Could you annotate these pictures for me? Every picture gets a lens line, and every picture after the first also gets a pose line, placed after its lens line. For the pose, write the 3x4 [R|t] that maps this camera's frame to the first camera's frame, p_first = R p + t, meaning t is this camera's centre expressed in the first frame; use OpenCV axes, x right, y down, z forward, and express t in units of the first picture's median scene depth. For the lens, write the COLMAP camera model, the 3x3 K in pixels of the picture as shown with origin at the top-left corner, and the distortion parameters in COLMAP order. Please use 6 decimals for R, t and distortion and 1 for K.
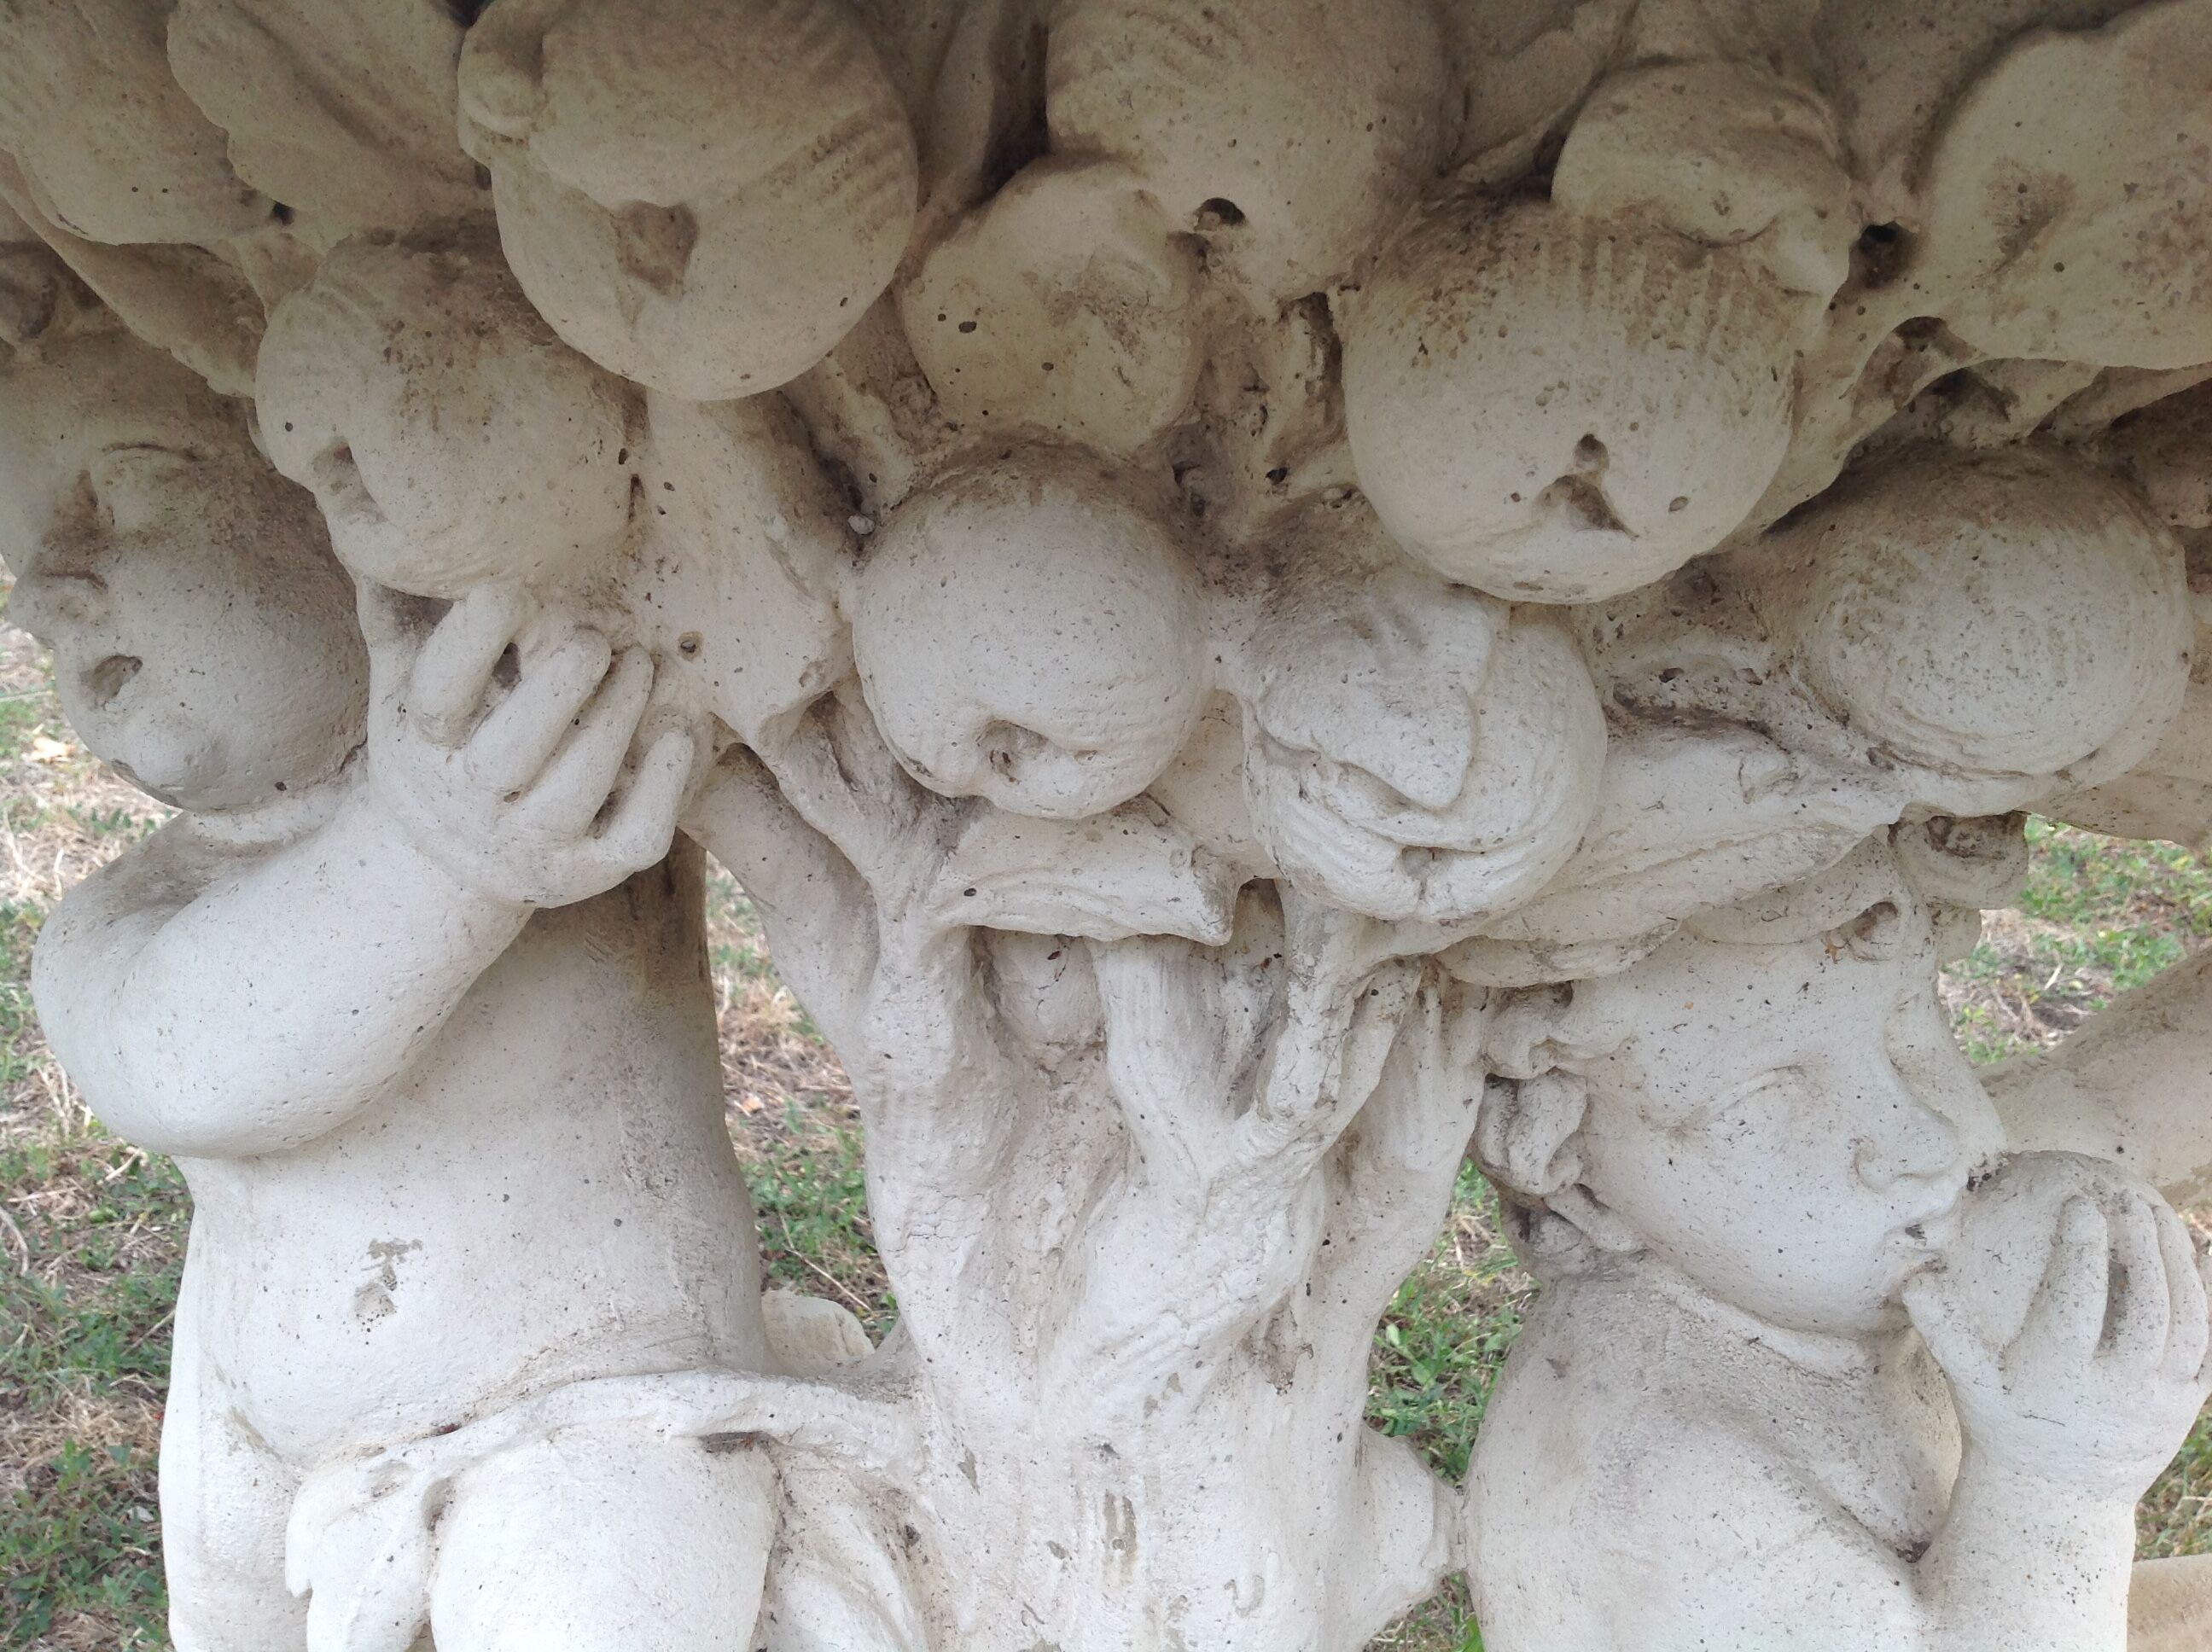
lens RADIAL K [[1955.9, 0, 1112.6], [0, 1955.9, 822.1], [0, 0, 1]] dist [0.099778, -0.297634]
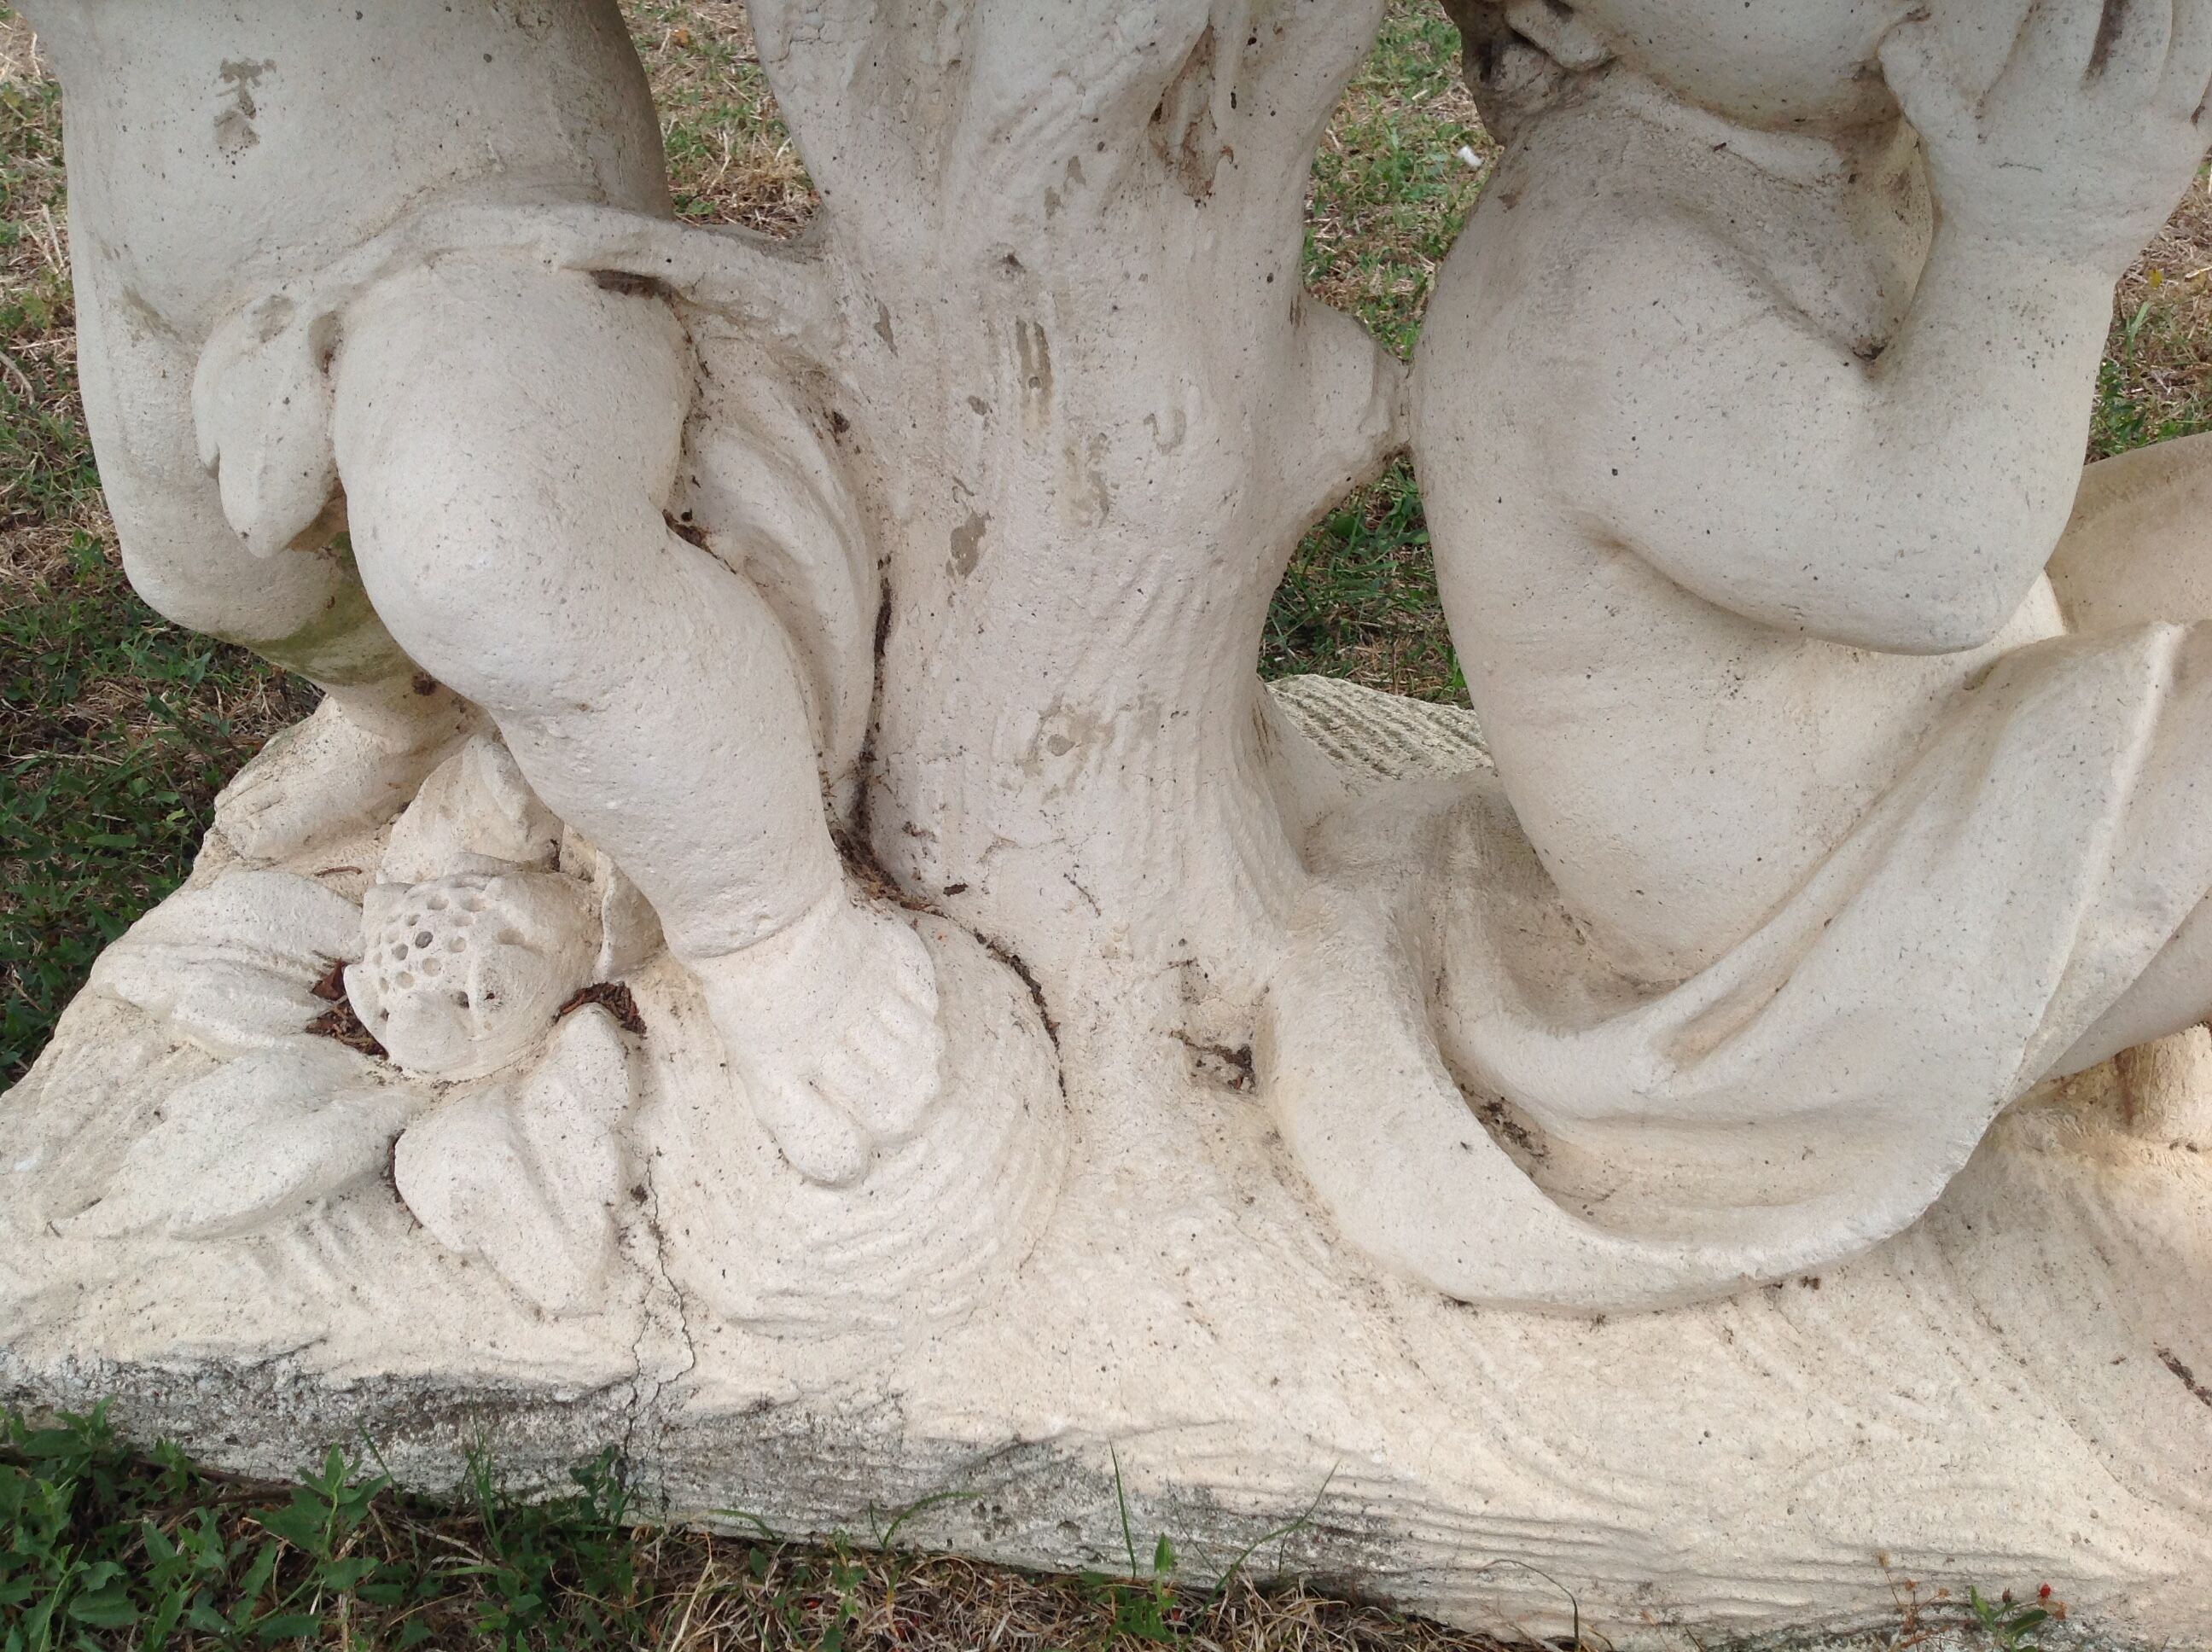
lens RADIAL K [[1955.9, 0, 1112.6], [0, 1955.9, 822.1], [0, 0, 1]] dist [0.099778, -0.297634]
pose [[0.999007, -0.011427, -0.043068, 0.079837], [0.025218, 0.941863, 0.335051, 0.246982], [0.036736, -0.335804, 0.941215, 0.022869]]
